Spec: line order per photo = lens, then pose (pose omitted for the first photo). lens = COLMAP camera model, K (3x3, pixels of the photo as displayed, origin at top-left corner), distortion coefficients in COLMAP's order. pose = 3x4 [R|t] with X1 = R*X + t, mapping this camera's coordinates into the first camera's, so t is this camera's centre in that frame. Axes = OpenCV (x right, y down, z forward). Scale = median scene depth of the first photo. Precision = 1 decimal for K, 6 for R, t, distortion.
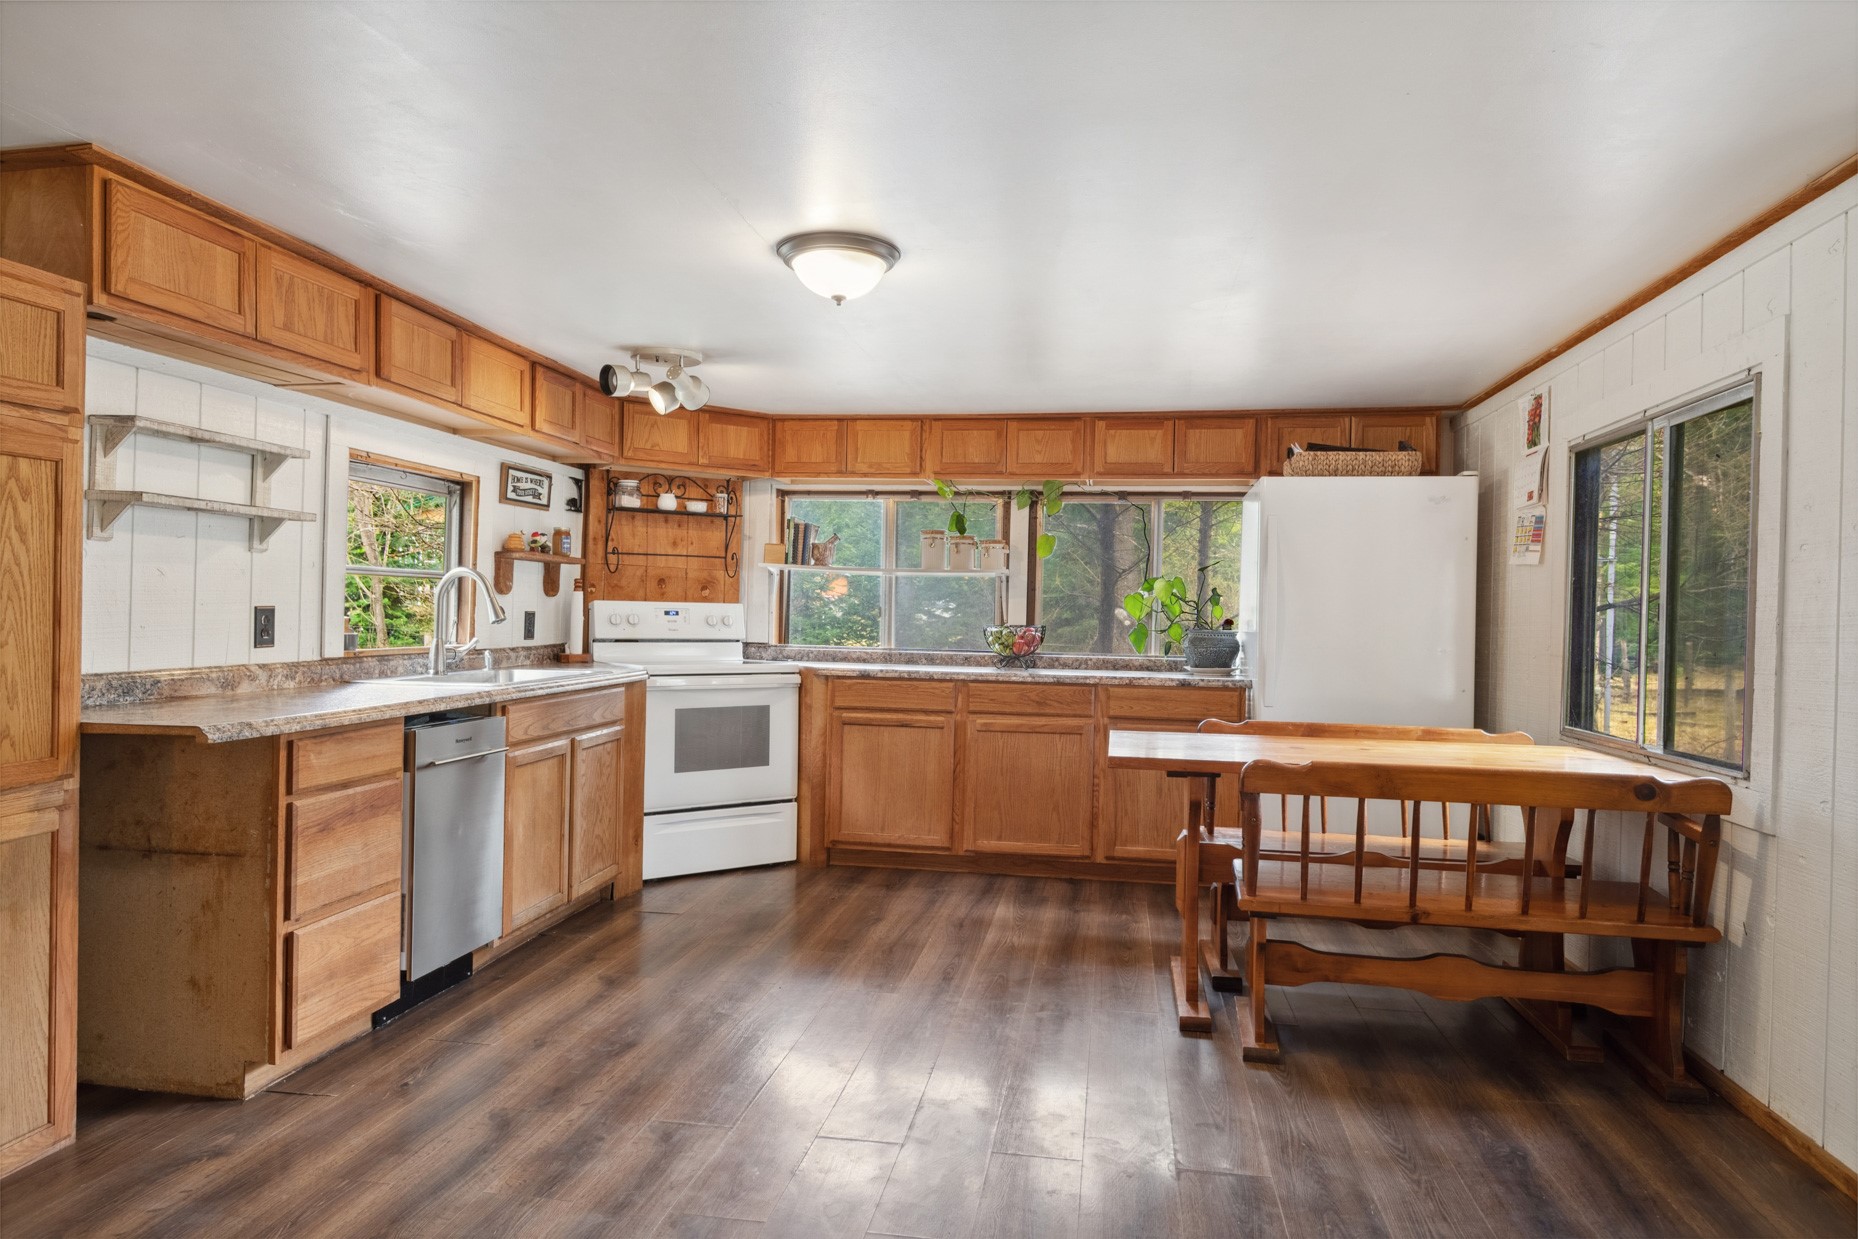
lens RADIAL K [[1125.8, 0, 923.0], [0, 1125.8, 609.0], [0, 0, 1]] dist [-0.000019, -0.013318]
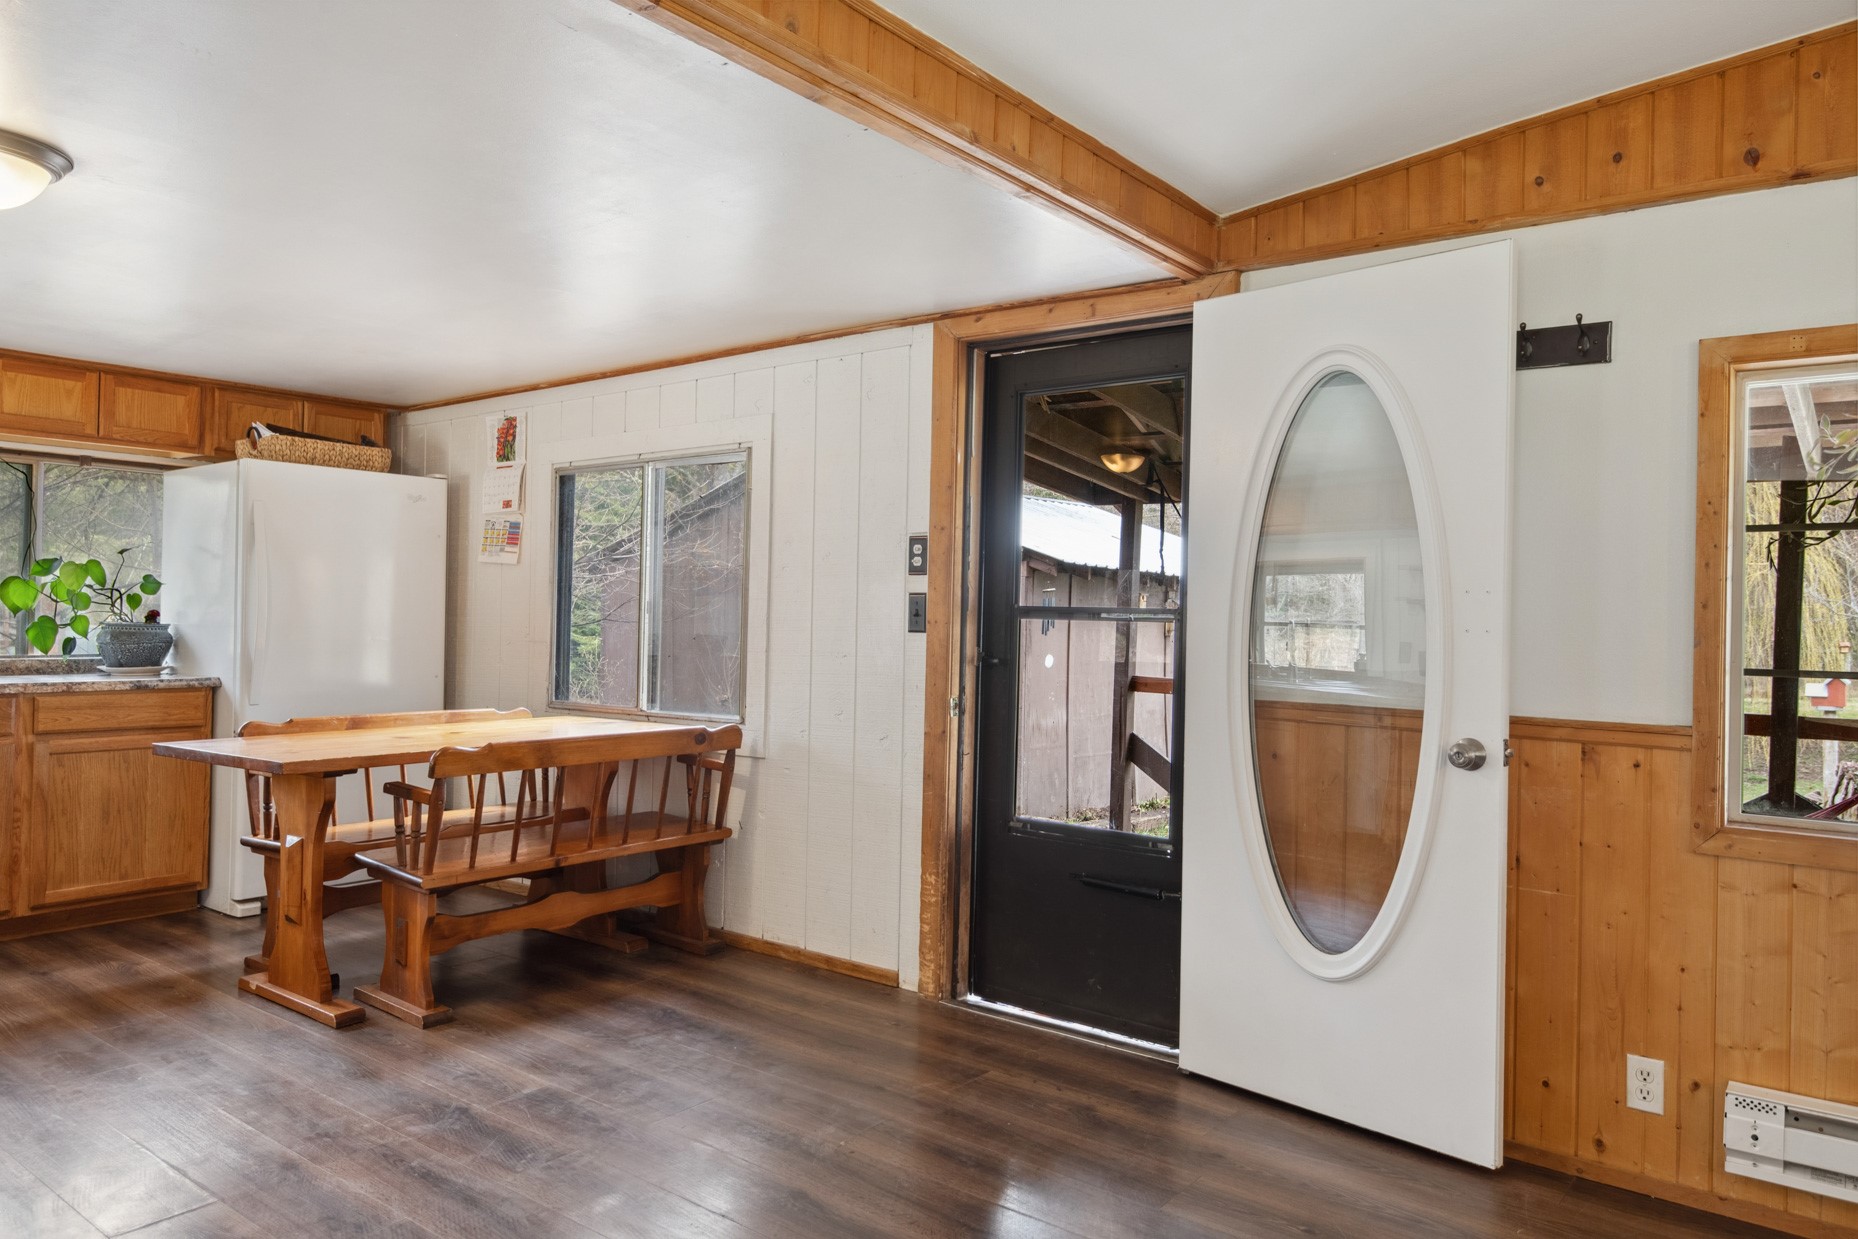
lens RADIAL K [[1270.6, 0, 929.1], [0, 1270.6, 622.4], [0, 0, 1]] dist [0.030211, -0.028130]
pose [[0.452302, -0.014628, 0.891745, -0.410816], [-0.012209, 0.999670, 0.022591, -0.013507], [-0.891781, -0.021105, 0.451975, 0.019504]]
